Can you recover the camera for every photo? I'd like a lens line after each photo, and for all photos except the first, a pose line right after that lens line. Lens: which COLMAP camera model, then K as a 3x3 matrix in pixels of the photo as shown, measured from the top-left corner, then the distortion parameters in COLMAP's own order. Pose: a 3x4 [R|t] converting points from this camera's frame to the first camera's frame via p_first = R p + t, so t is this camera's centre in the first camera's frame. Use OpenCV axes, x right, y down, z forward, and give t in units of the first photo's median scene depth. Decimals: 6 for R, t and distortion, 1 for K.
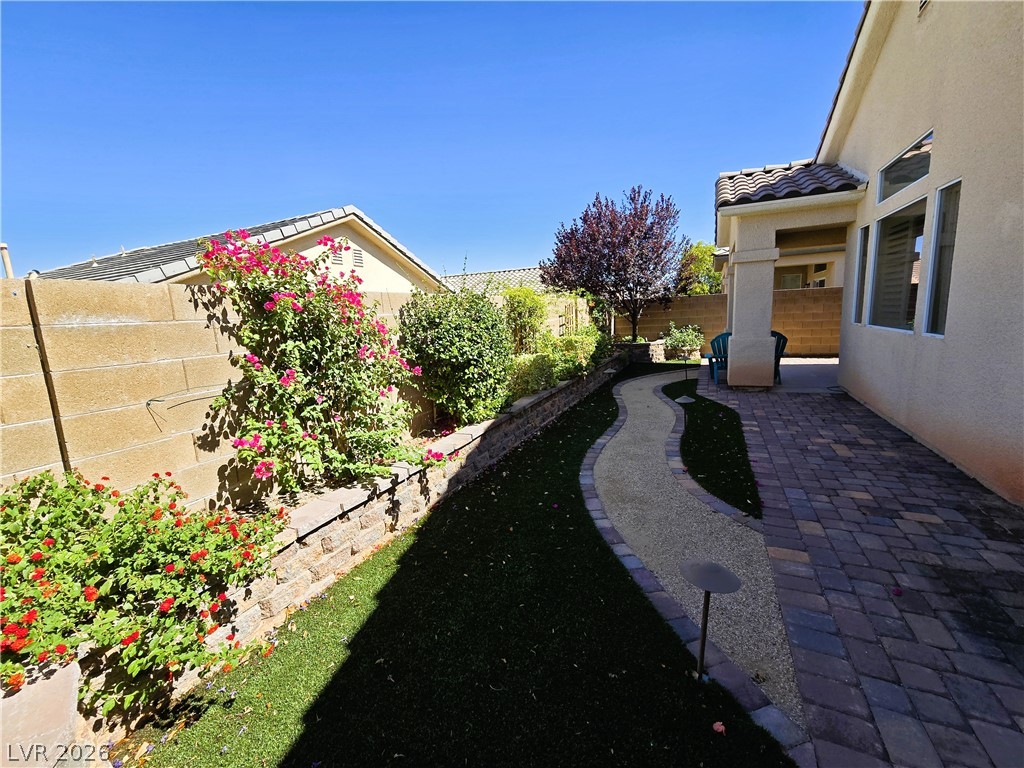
lens RADIAL K [[422.0, 0, 512.5], [0, 422.0, 379.1], [0, 0, 1]] dist [0.002473, 0.000061]
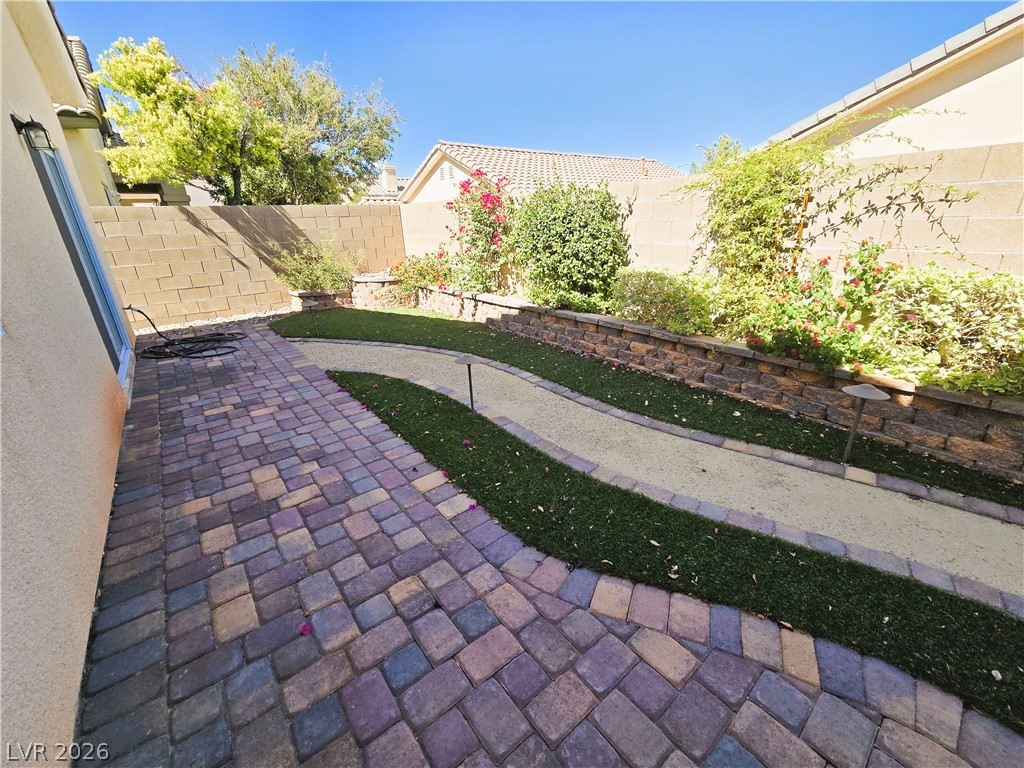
lens RADIAL K [[418.1, 0, 510.7], [0, 418.1, 377.3], [0, 0, 1]] dist [-0.000877, 0.000045]
pose [[-0.438959, 0.382616, -0.812970, 1.235937], [-0.083443, 0.883531, 0.460880, -0.315843], [0.894624, 0.270144, -0.355907, 1.735580]]
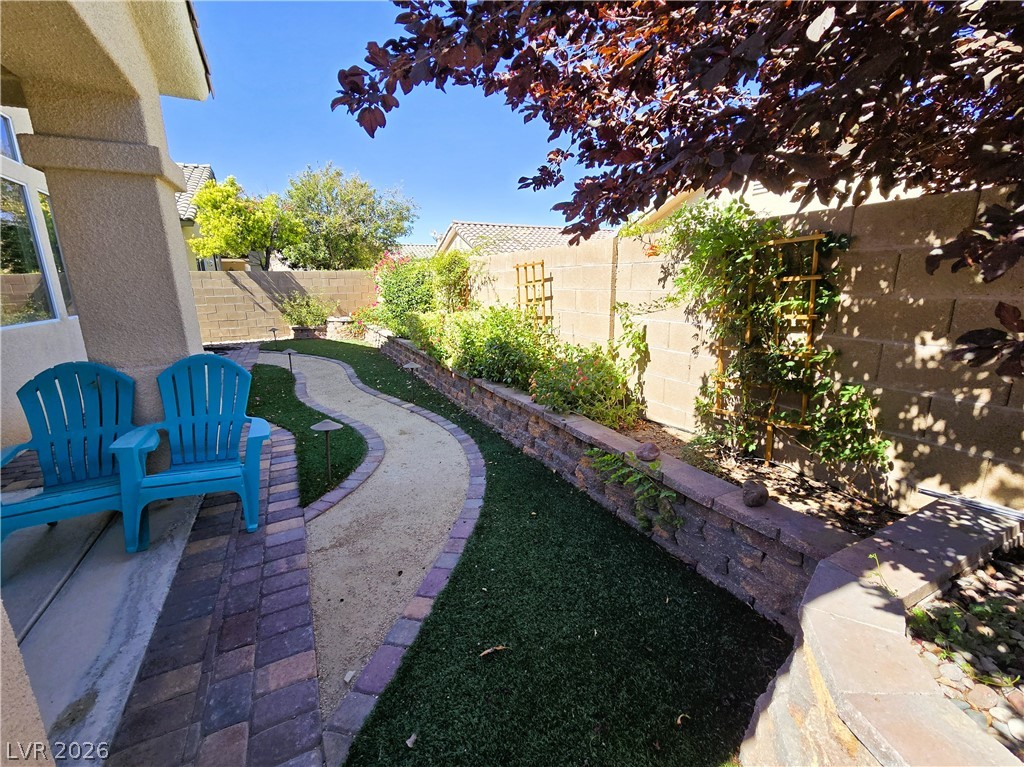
lens RADIAL K [[422.0, 0, 512.5], [0, 422.0, 378.6], [0, 0, 1]] dist [0.002473, 0.000061]
pose [[-0.604013, 0.242930, -0.759048, 1.350514], [-0.074480, 0.931037, 0.357242, -0.540123], [0.793487, 0.272313, -0.544265, 3.114371]]
